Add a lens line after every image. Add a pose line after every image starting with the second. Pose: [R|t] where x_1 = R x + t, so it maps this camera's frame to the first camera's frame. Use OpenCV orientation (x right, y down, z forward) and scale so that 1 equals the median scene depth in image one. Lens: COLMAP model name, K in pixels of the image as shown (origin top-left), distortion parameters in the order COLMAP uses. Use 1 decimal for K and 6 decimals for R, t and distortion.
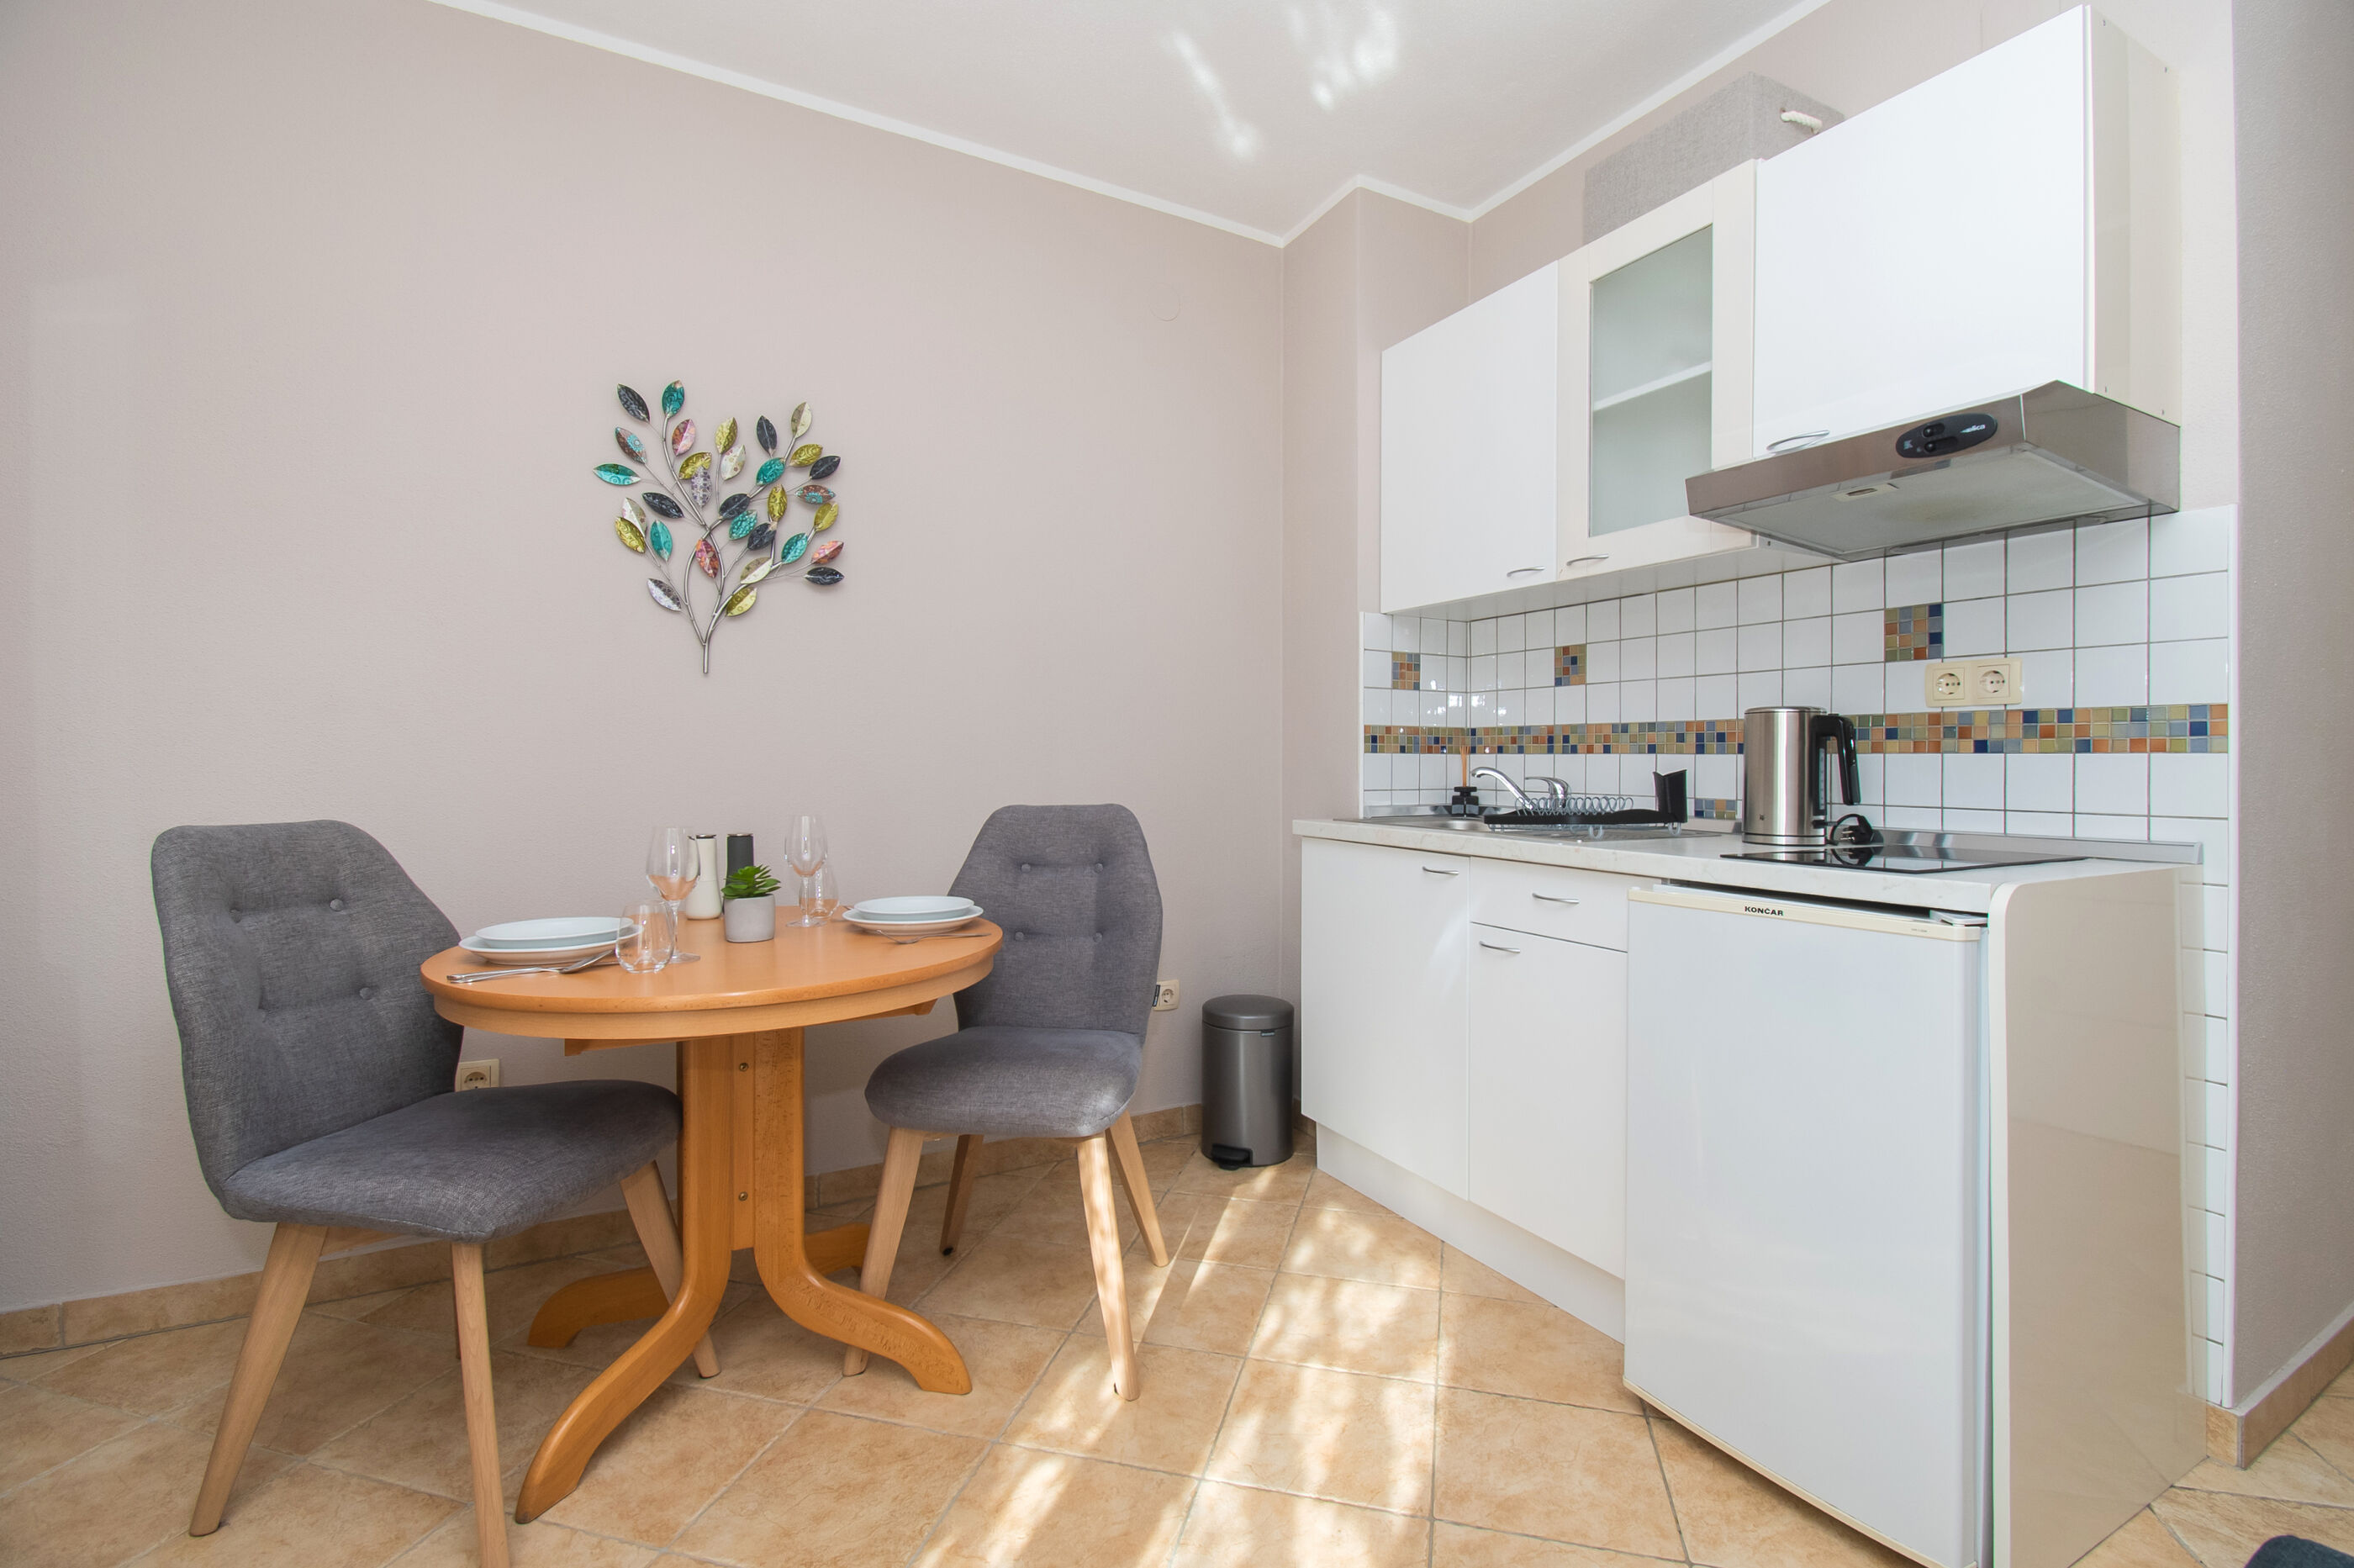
lens RADIAL K [[1067.6, 0, 1174.5], [0, 1067.6, 794.9], [0, 0, 1]] dist [-0.010375, -0.003592]
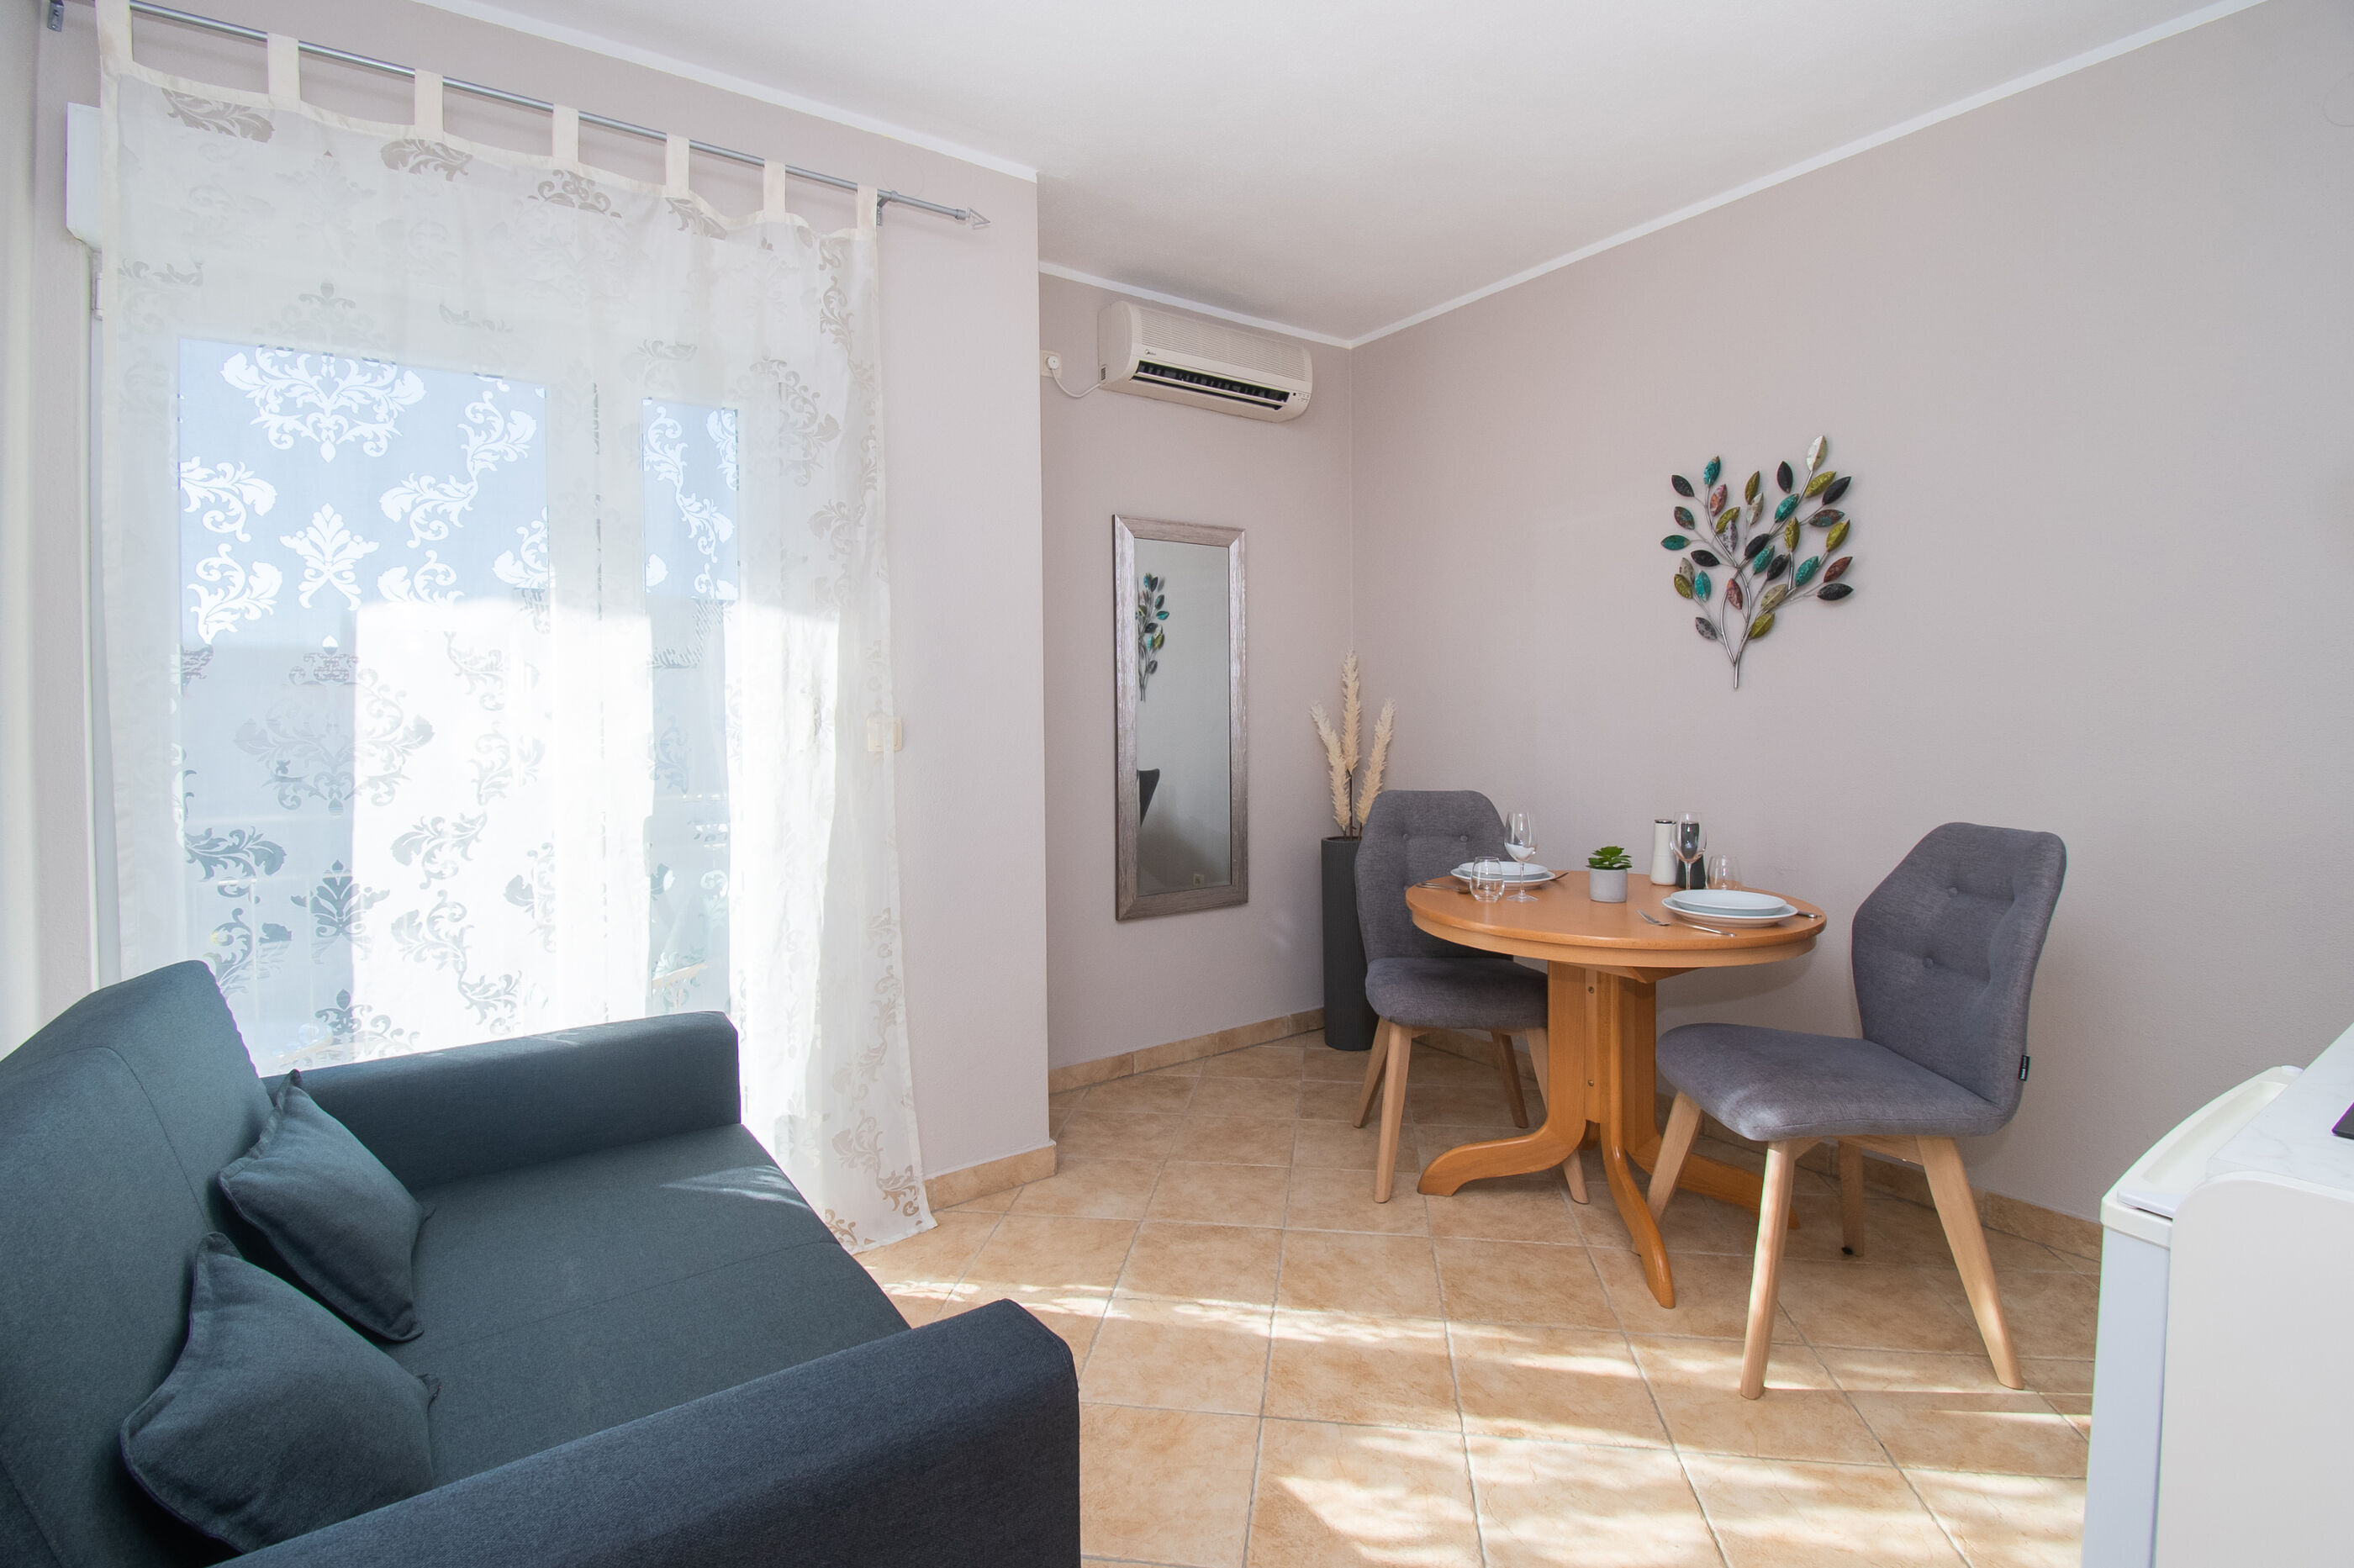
lens RADIAL K [[1067.6, 0, 1184.8], [0, 1067.6, 700.0], [0, 0, 1]] dist [-0.010375, -0.003592]
pose [[0.106876, -0.011215, -0.994209, 0.716407], [-0.013267, 0.999831, -0.012705, -0.076237], [0.994184, 0.014548, 0.106709, 0.243976]]
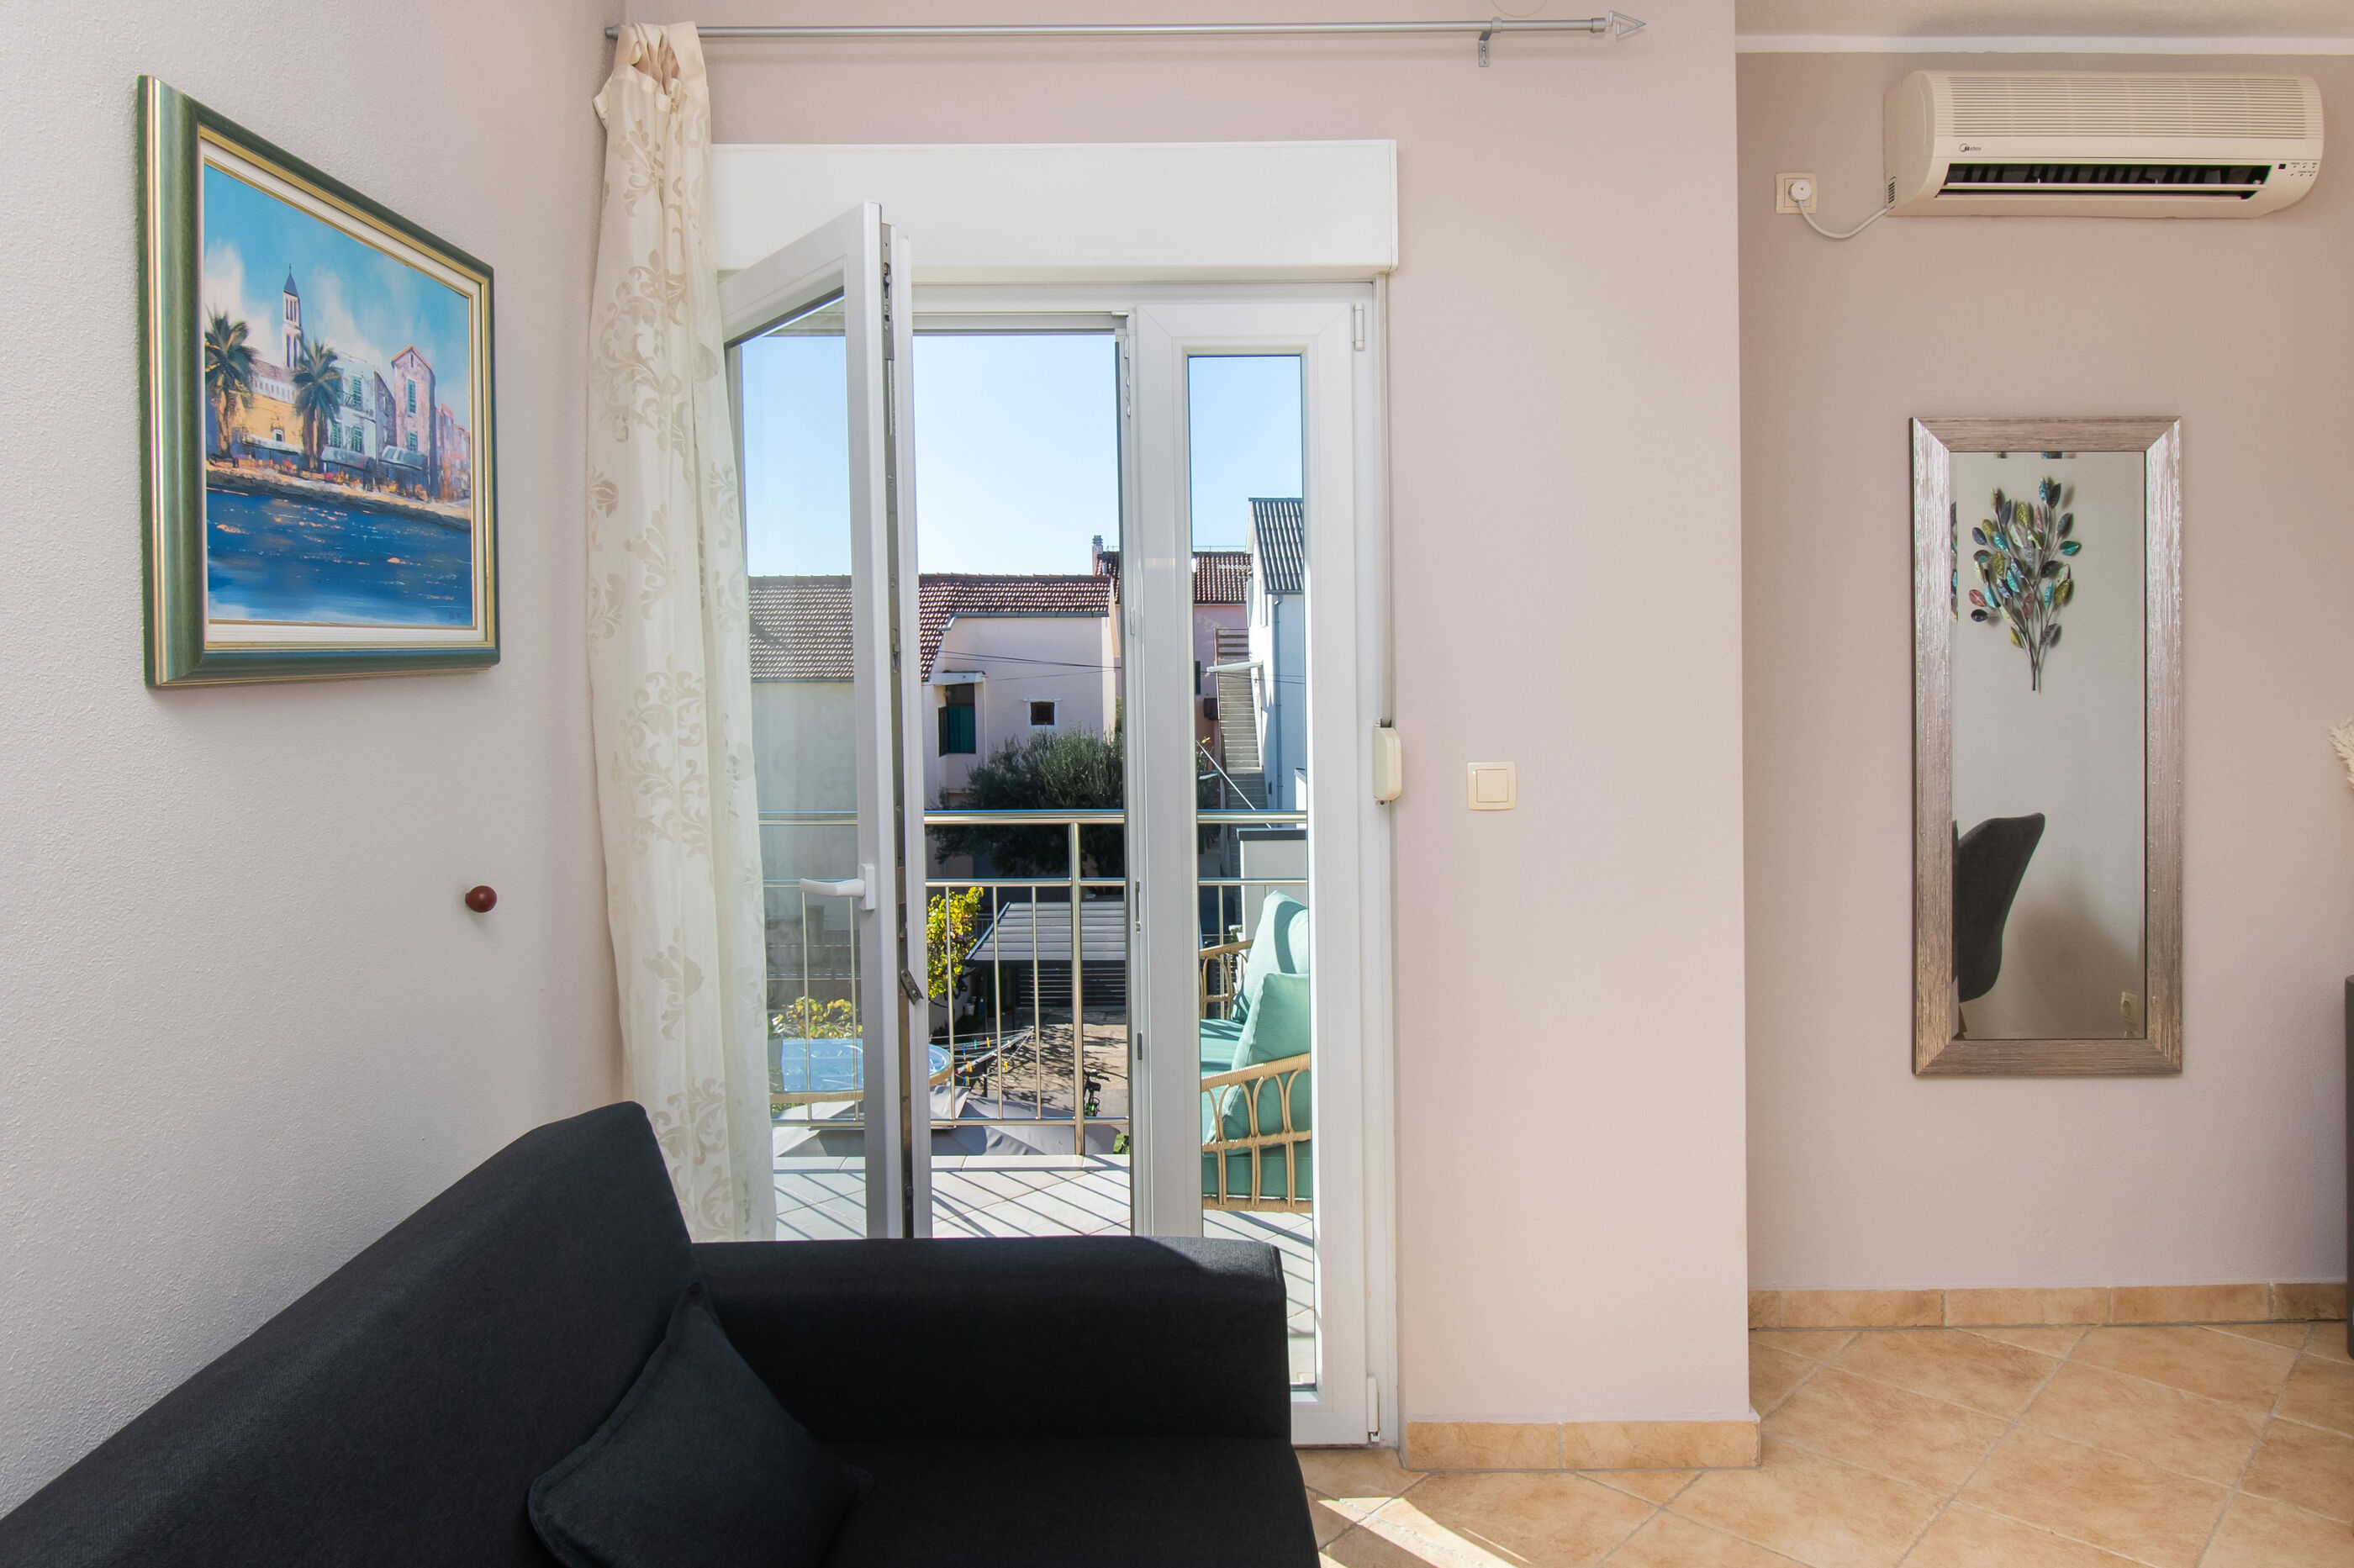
lens RADIAL K [[1528.1, 0, 1182.6], [0, 1528.1, 646.8], [0, 0, 1]] dist [-0.010122, -0.006993]
pose [[-0.482066, -0.004995, -0.876121, 0.680421], [-0.020828, 0.999766, 0.005760, -0.146511], [0.875888, 0.021024, -0.482057, 0.381112]]
